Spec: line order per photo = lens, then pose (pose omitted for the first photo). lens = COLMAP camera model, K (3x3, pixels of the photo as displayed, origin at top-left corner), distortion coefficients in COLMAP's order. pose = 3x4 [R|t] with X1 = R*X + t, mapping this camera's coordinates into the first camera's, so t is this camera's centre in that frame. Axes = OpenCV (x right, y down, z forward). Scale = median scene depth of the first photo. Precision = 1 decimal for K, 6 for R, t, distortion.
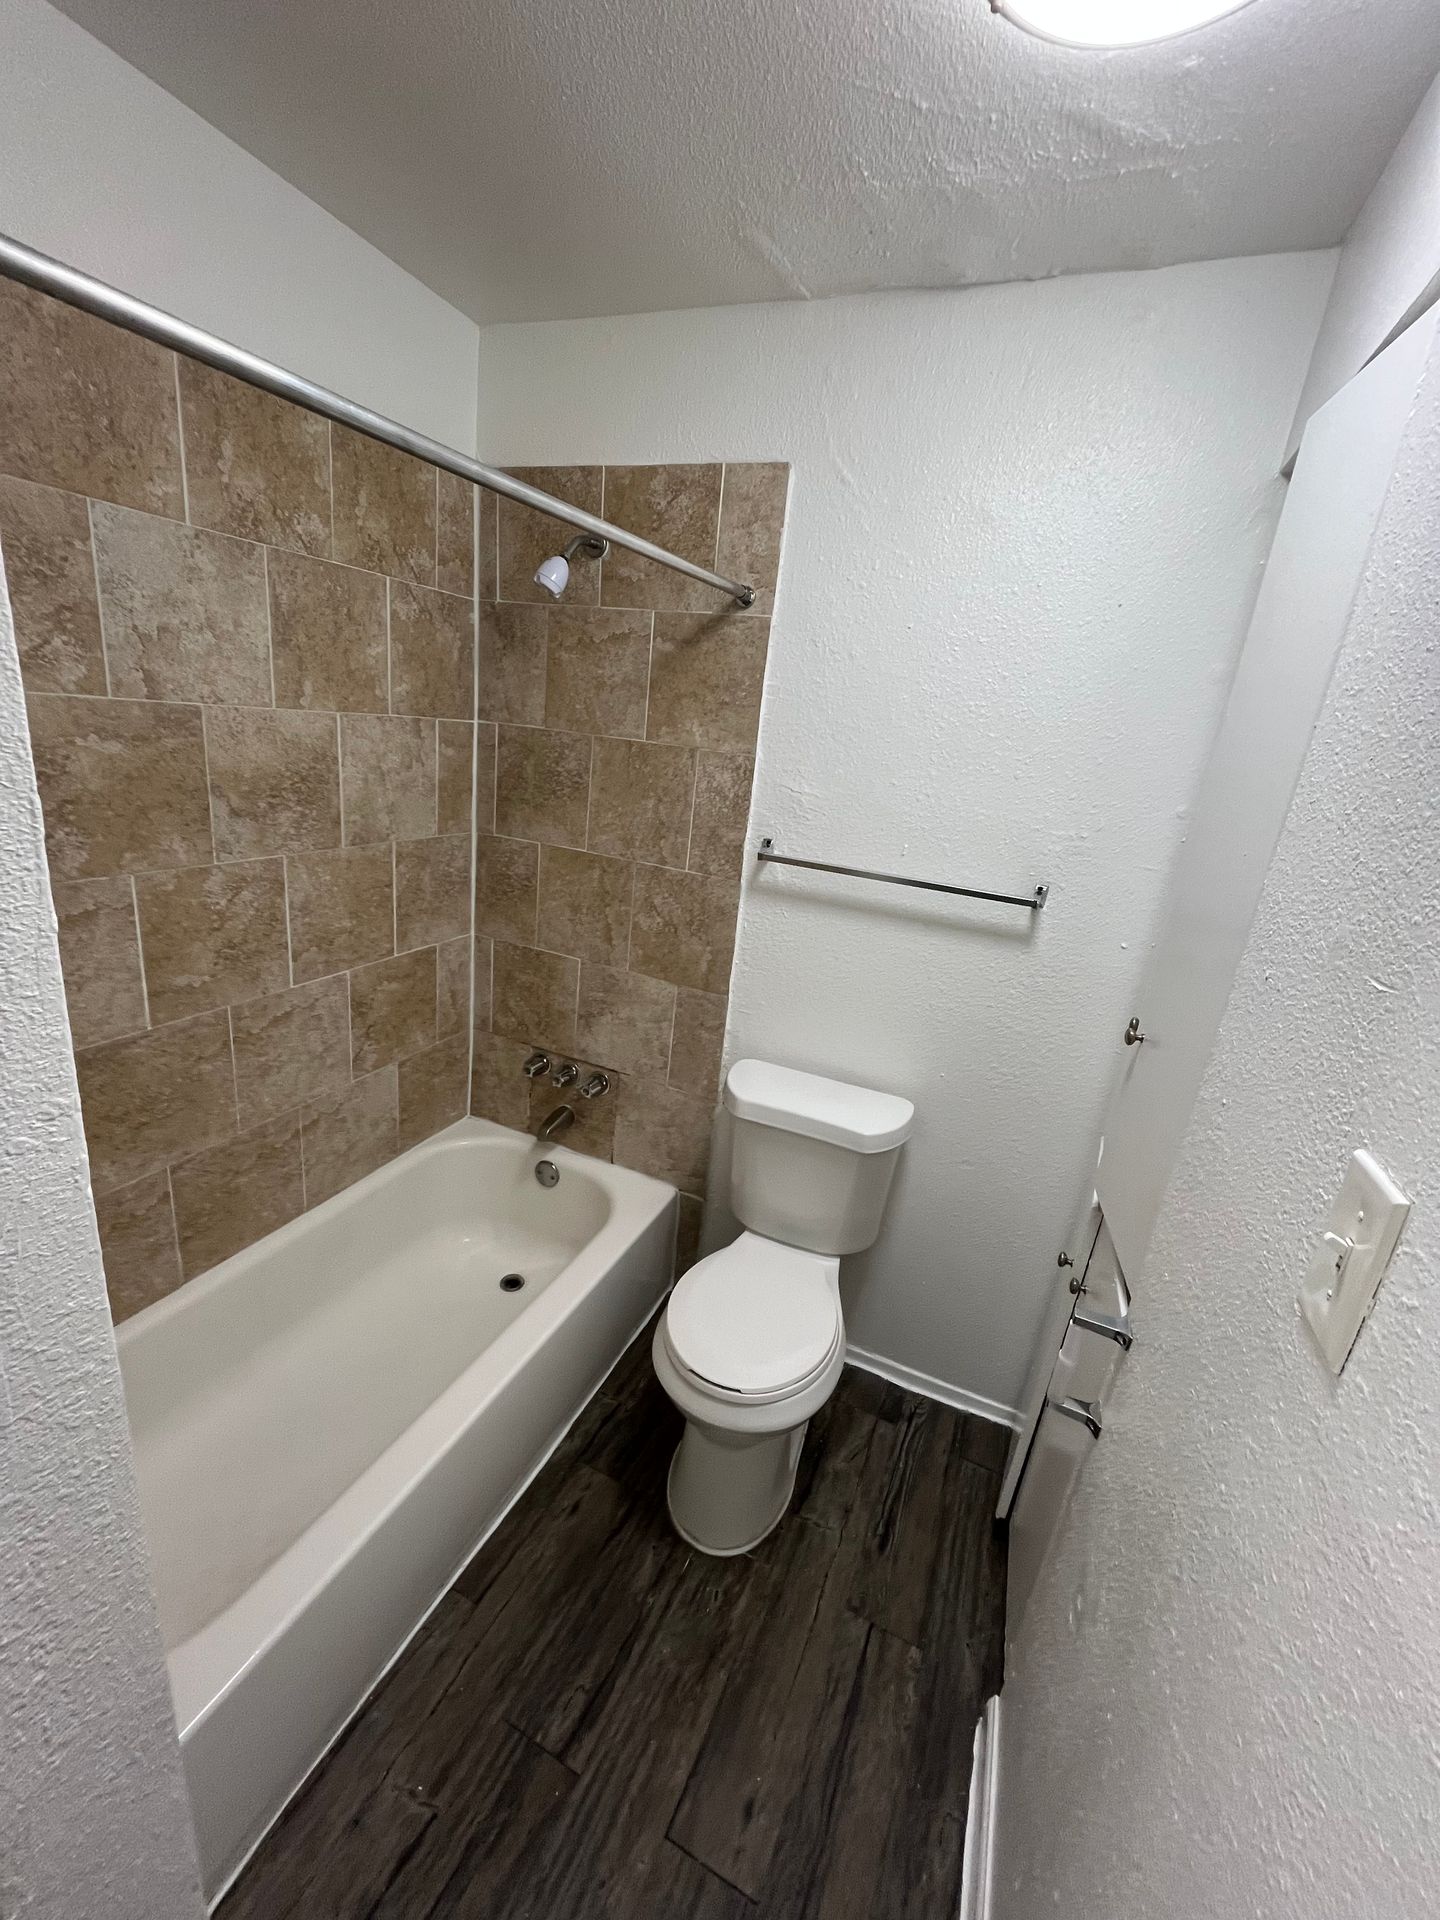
lens RADIAL K [[770.0, 0, 714.2], [0, 770.0, 959.0], [0, 0, 1]] dist [-0.002668, -0.000806]
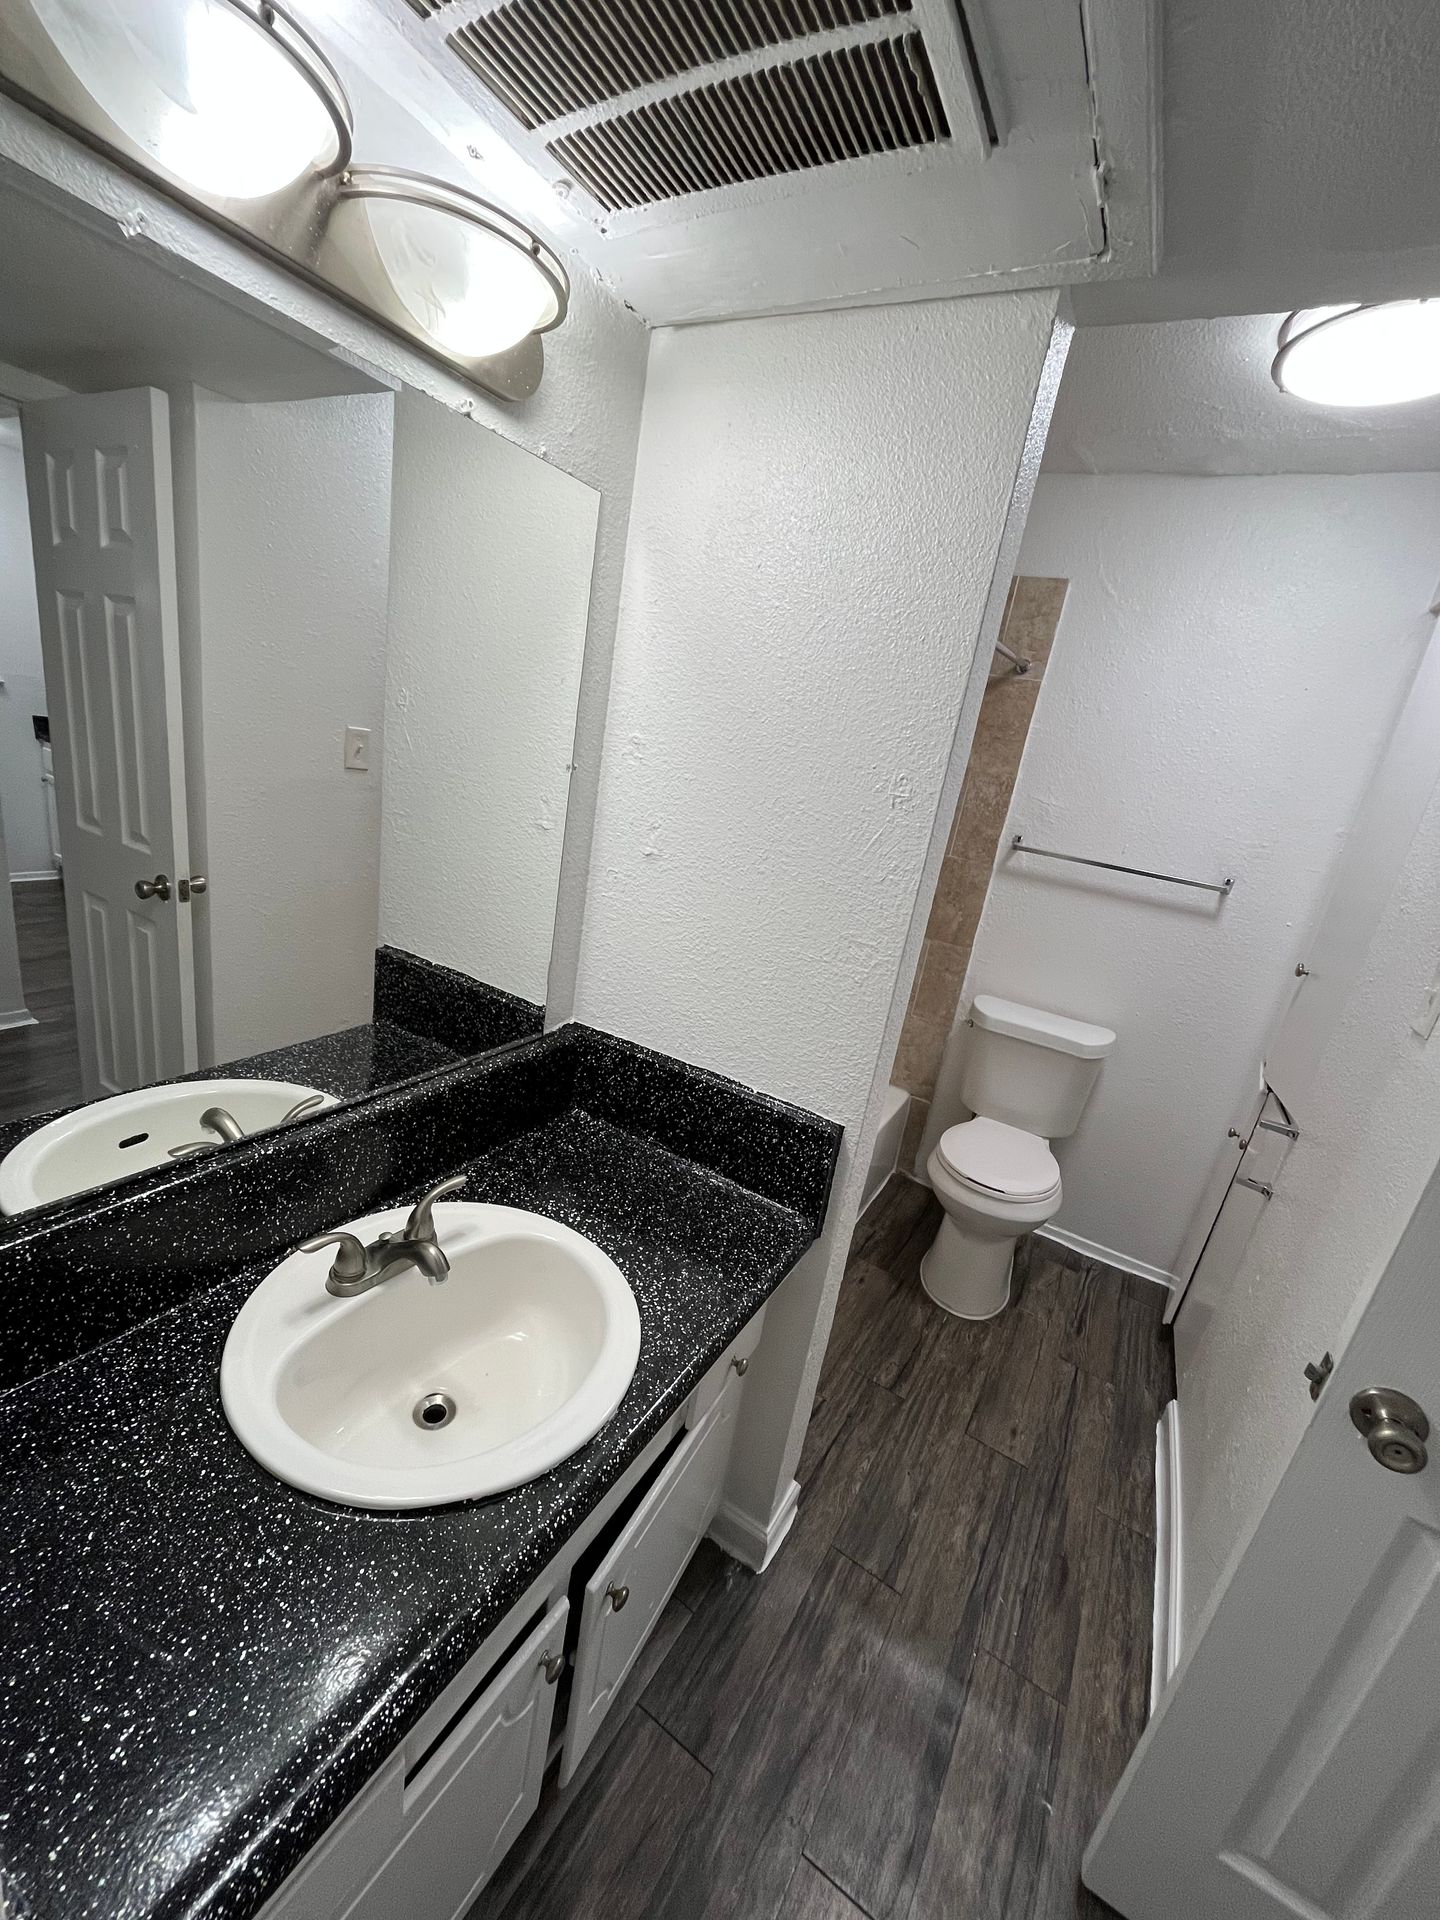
lens RADIAL K [[770.0, 0, 714.2], [0, 770.0, 959.0], [0, 0, 1]] dist [-0.002668, -0.000806]
pose [[0.992145, 0.081005, -0.095323, -0.375336], [-0.083085, 0.996379, -0.018051, 0.159154], [0.093515, 0.025829, 0.995283, -0.504600]]
